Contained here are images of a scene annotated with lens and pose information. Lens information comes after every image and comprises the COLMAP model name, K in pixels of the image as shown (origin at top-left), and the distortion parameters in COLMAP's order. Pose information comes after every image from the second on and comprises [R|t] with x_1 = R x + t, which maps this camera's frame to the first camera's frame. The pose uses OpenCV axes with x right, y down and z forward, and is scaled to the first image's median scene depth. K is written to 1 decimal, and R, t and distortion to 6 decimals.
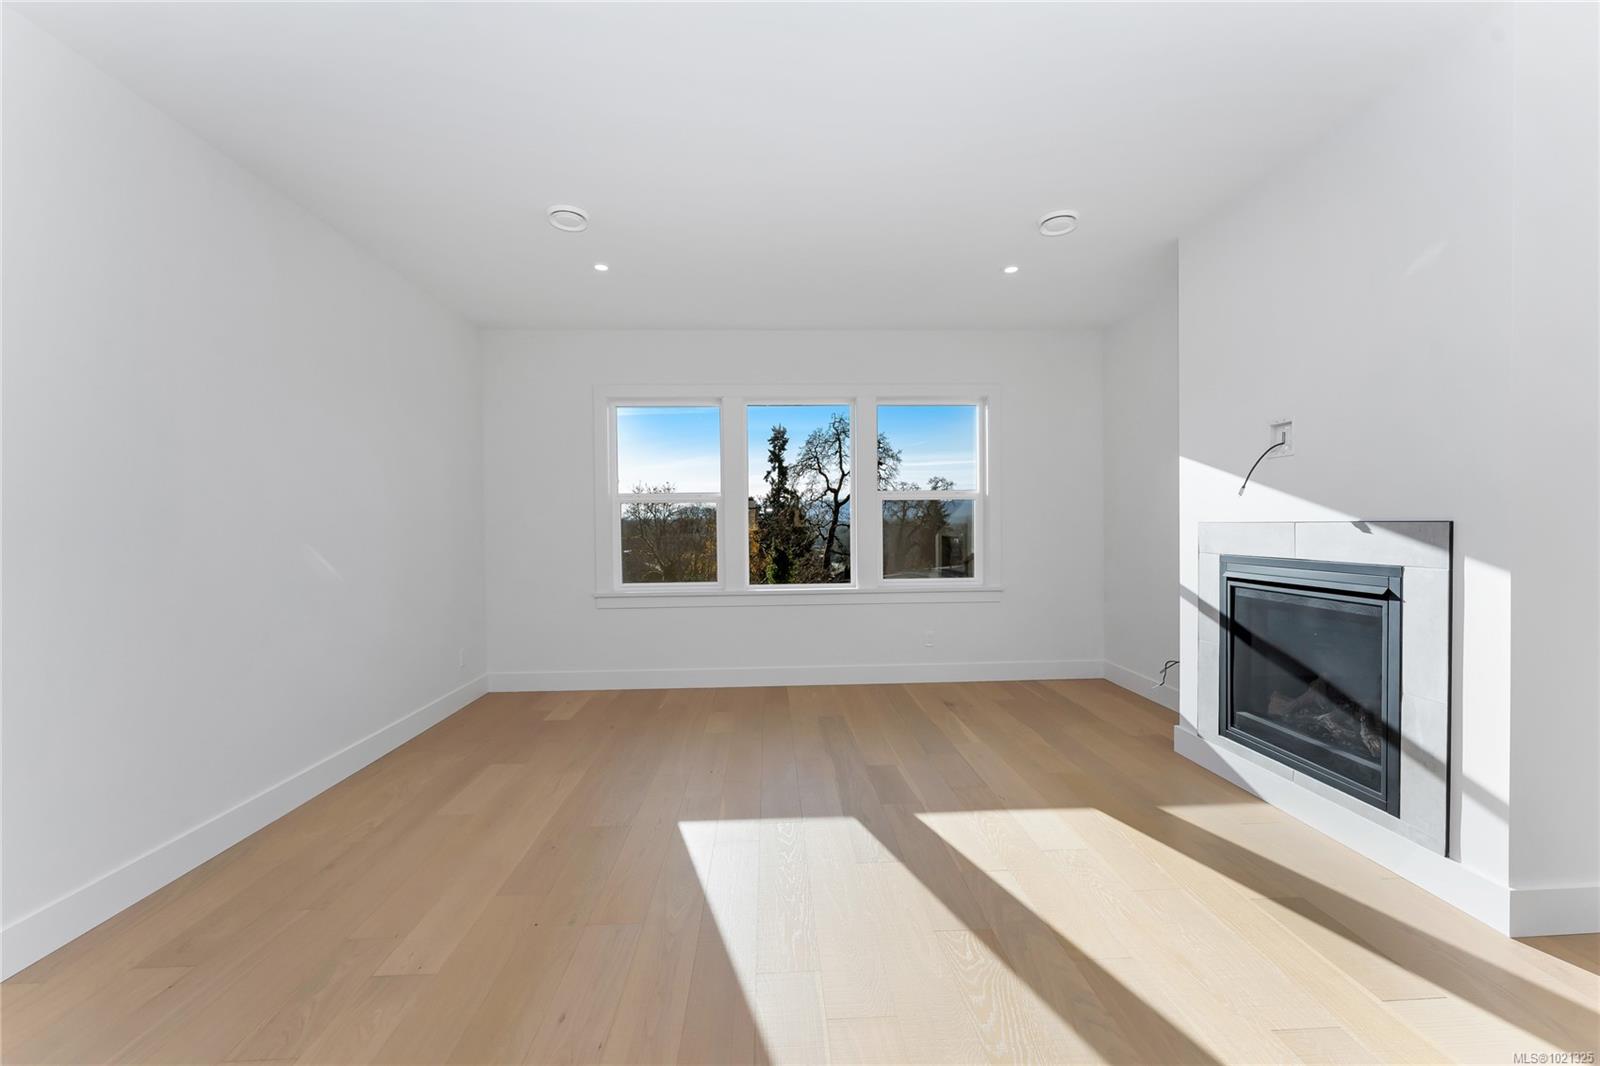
lens RADIAL K [[644.4, 0, 800.2], [0, 644.4, 531.8], [0, 0, 1]] dist [0.000498, -0.000376]
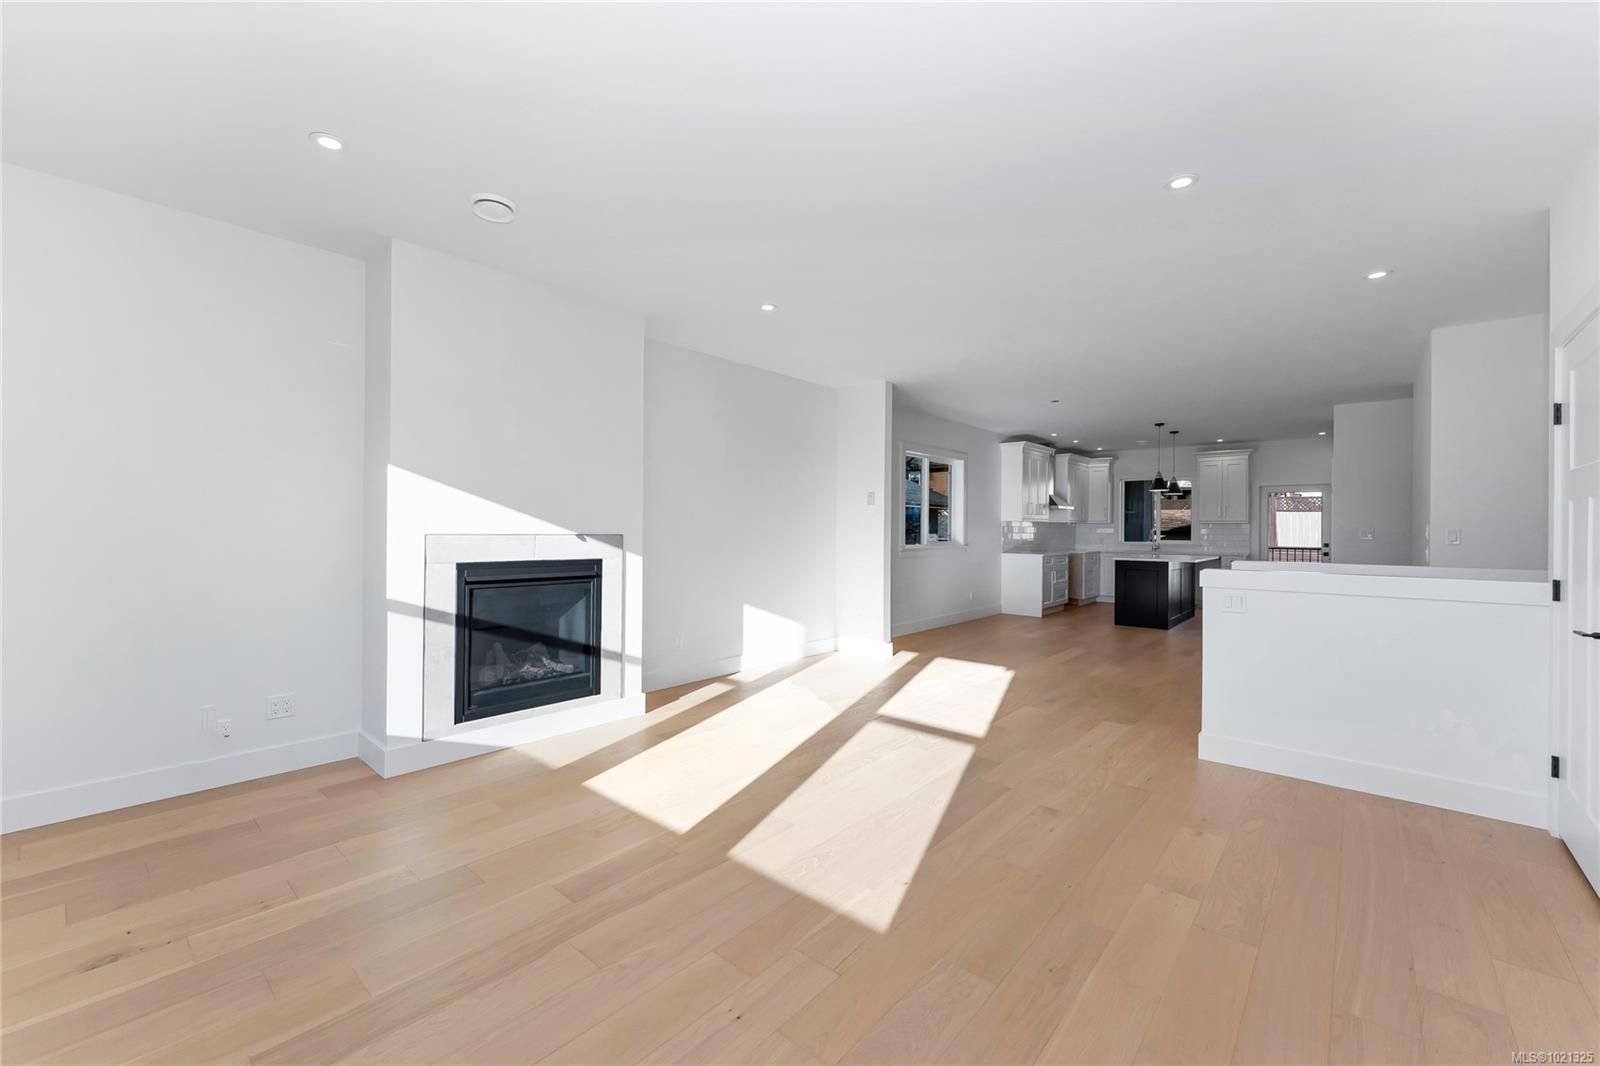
lens RADIAL K [[644.4, 0, 793.8], [0, 644.4, 527.9], [0, 0, 1]] dist [0.000498, -0.000376]
pose [[-0.718114, 0.003897, 0.695914, -0.566793], [0.002846, 0.999992, -0.002663, -0.021280], [-0.695919, 0.000068, -0.718120, 1.433353]]
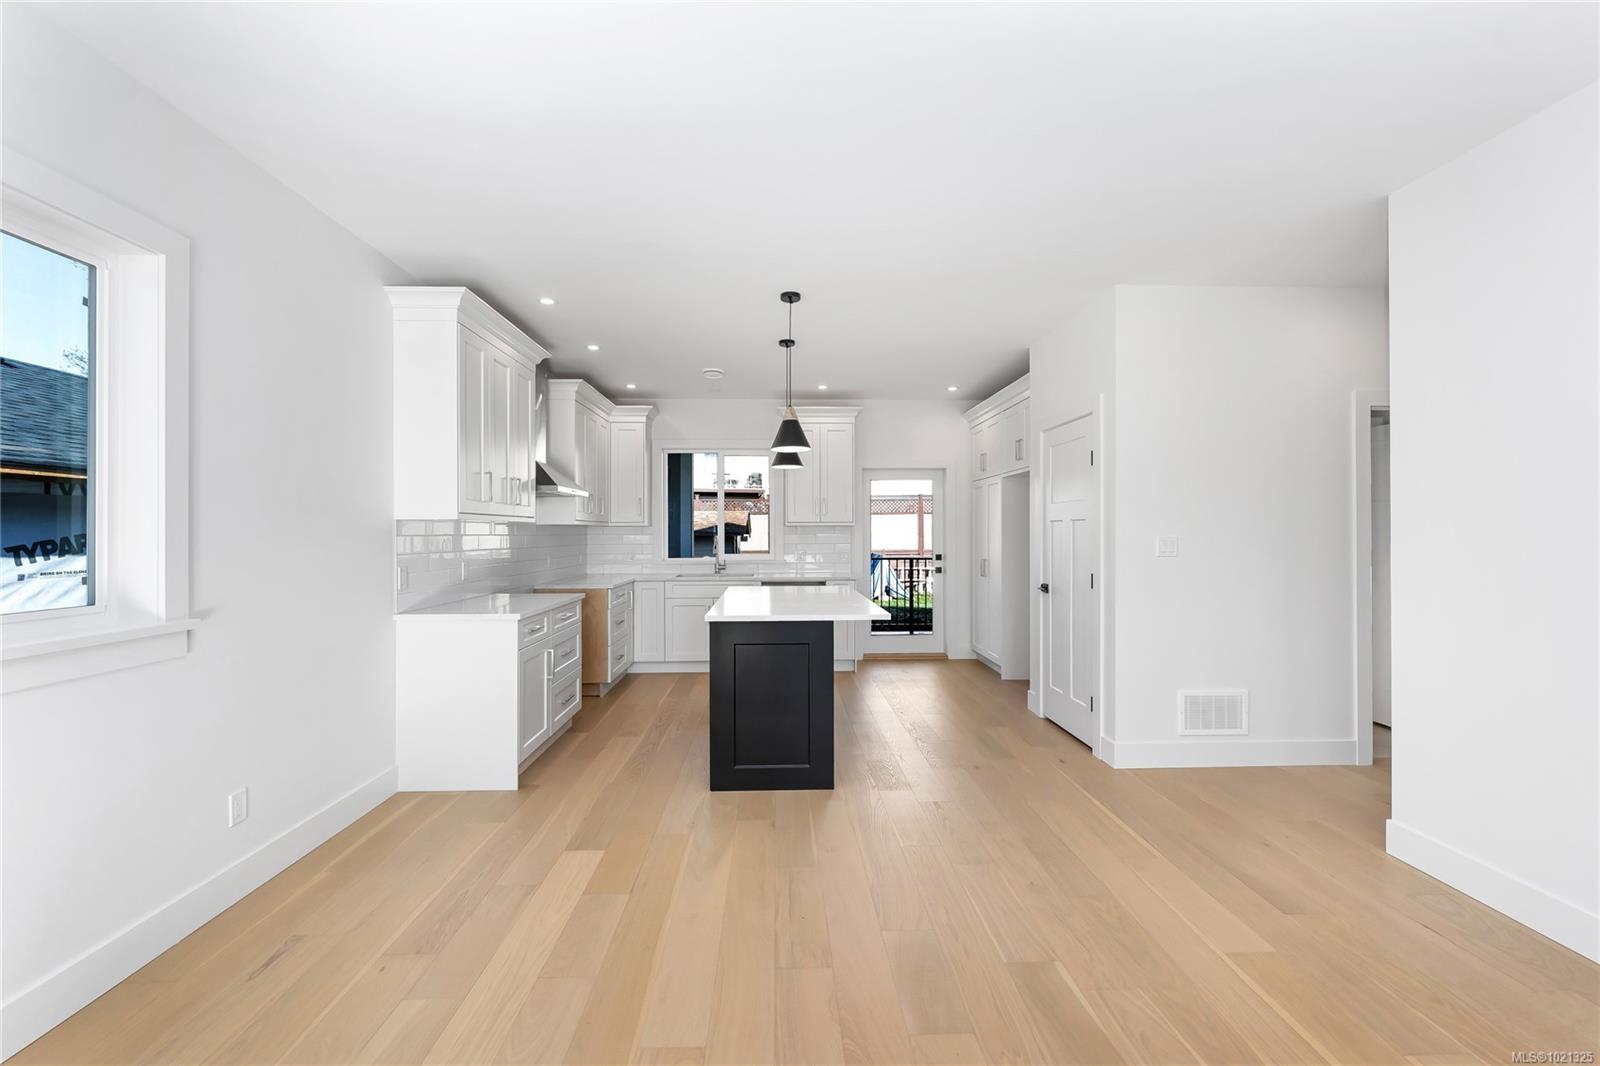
lens RADIAL K [[644.4, 0, 794.3], [0, 644.4, 531.4], [0, 0, 1]] dist [0.000498, -0.000376]
pose [[-0.999737, 0.011599, 0.019792, 0.240758], [0.011654, 0.999928, 0.002679, -0.037190], [-0.019759, 0.002909, -0.999801, -0.550377]]
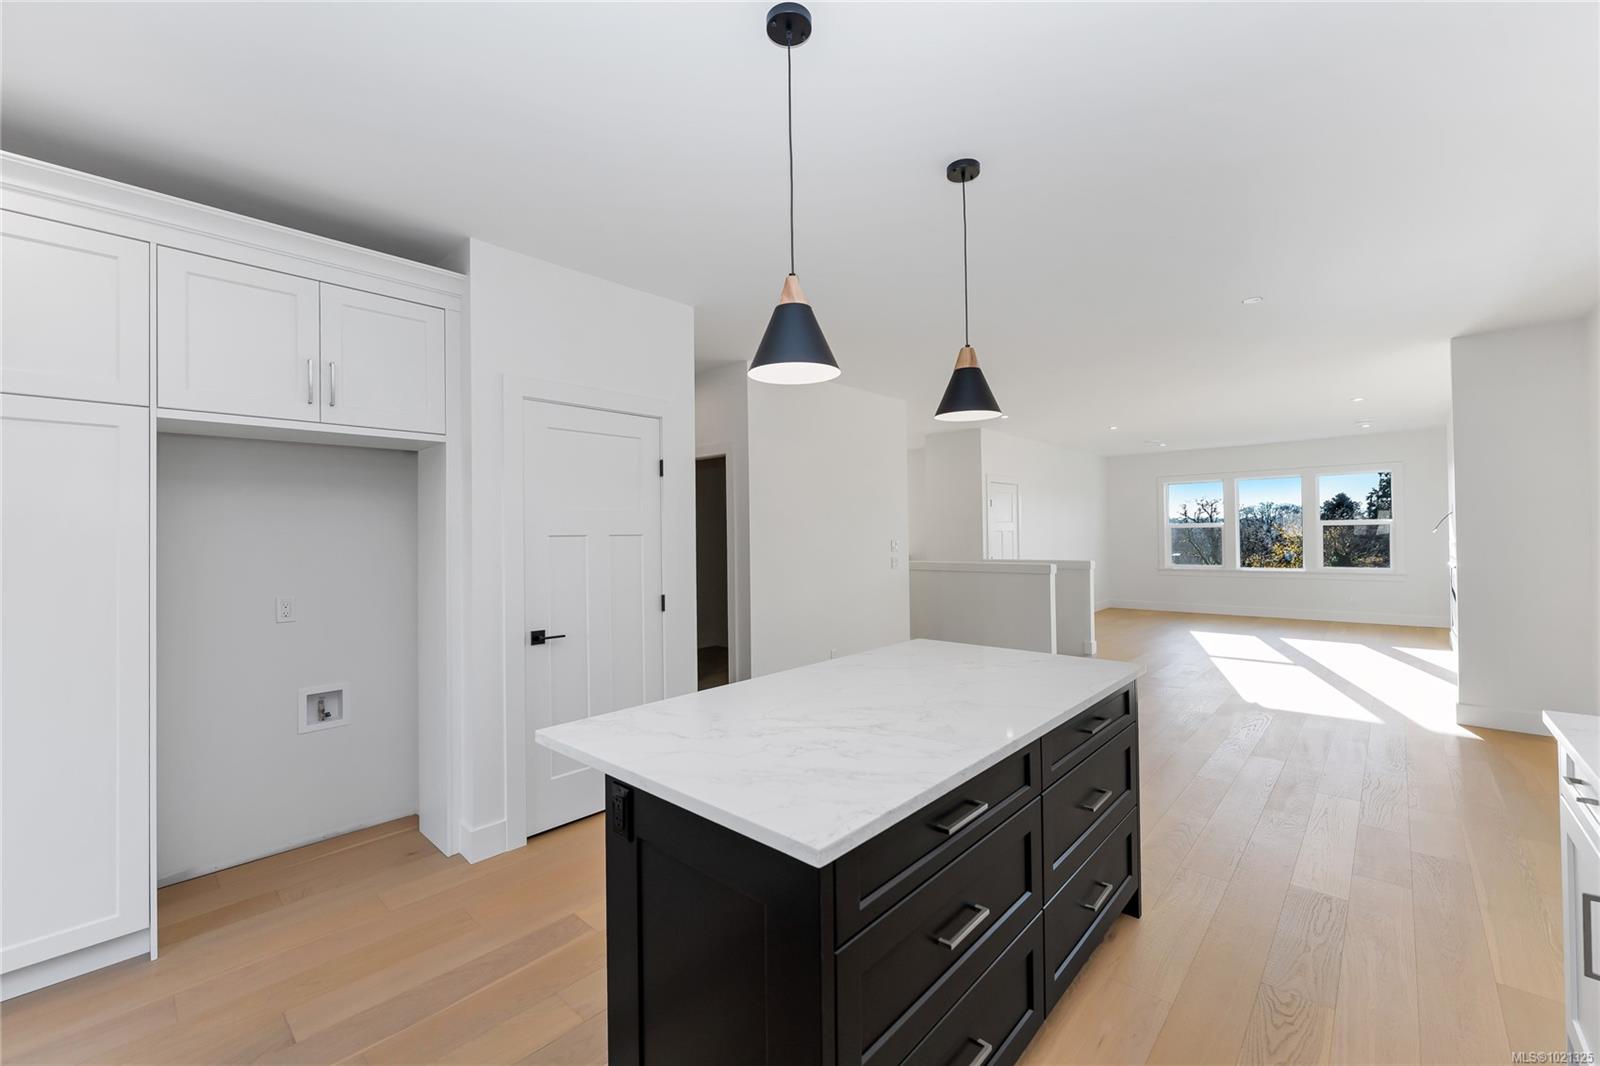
lens RADIAL K [[644.4, 0, 795.2], [0, 644.4, 532.0], [0, 0, 1]] dist [0.000498, -0.000376]
pose [[0.698388, -0.004337, -0.715706, 0.674745], [0.003058, 0.999991, -0.003076, -0.050419], [0.715713, -0.000040, 0.698395, -2.468952]]
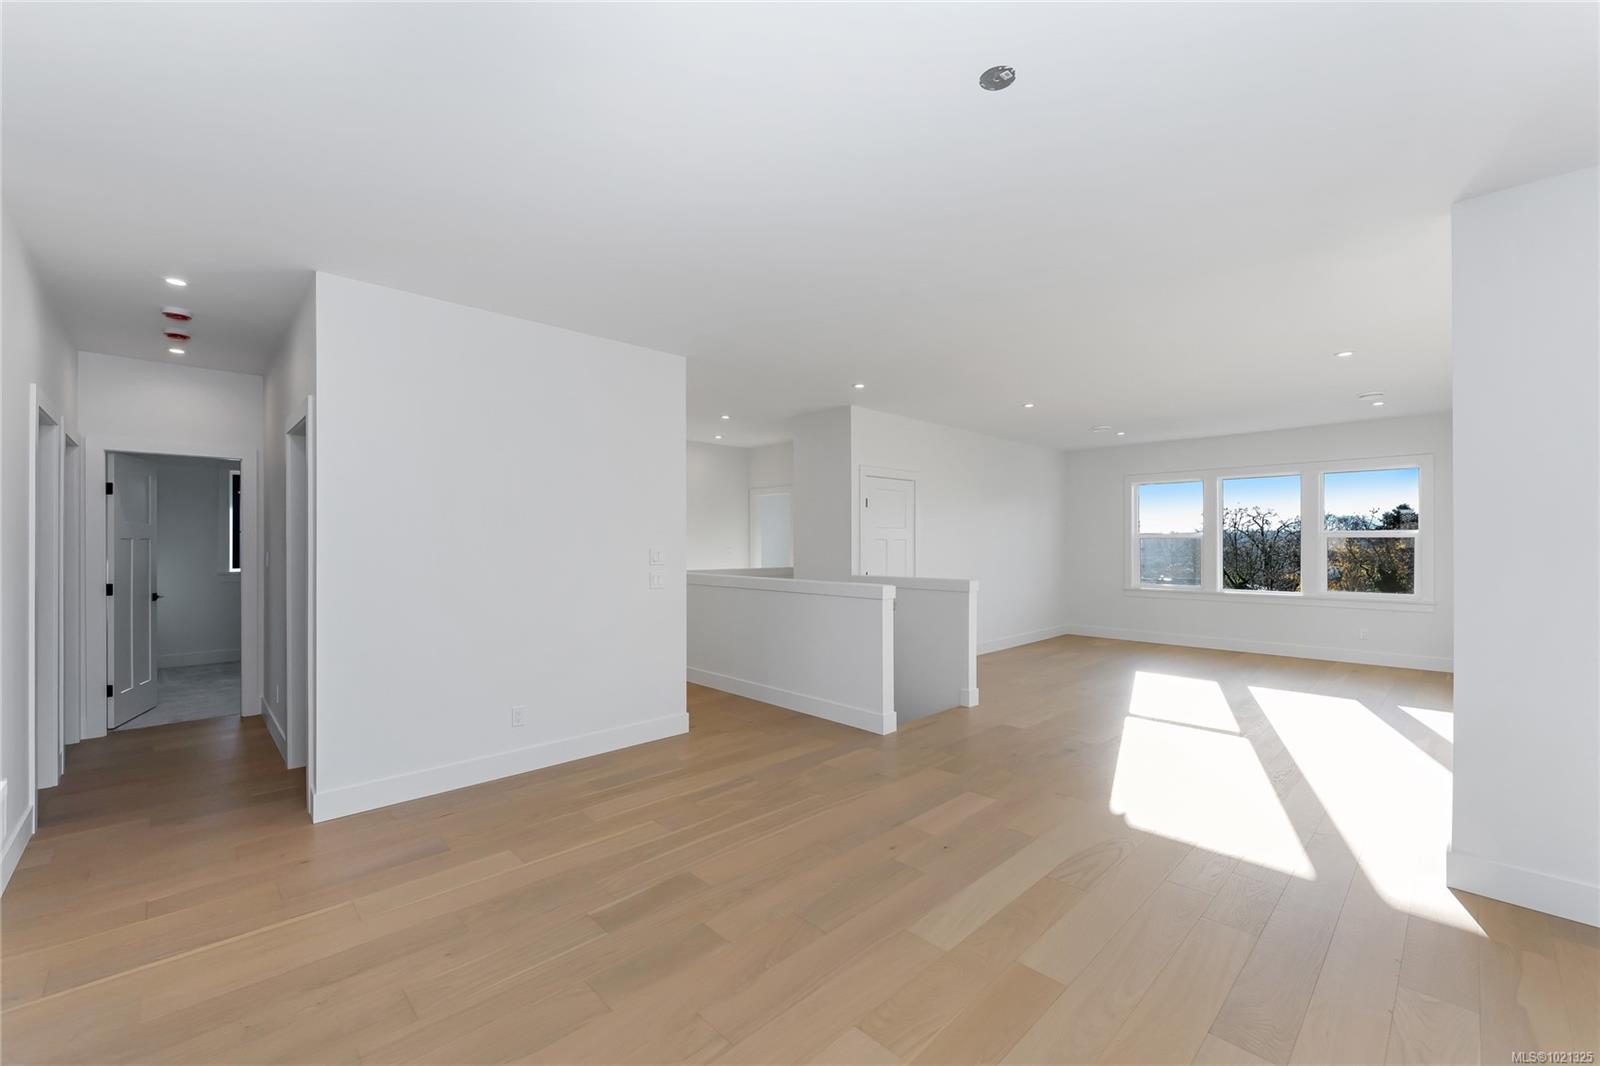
lens RADIAL K [[644.4, 0, 798.0], [0, 644.4, 540.6], [0, 0, 1]] dist [0.000498, -0.000376]
pose [[0.655997, 0.005638, -0.754743, 0.752349], [-0.009579, 0.999954, -0.000855, -0.051600], [0.754703, 0.007790, 0.656020, -1.540767]]
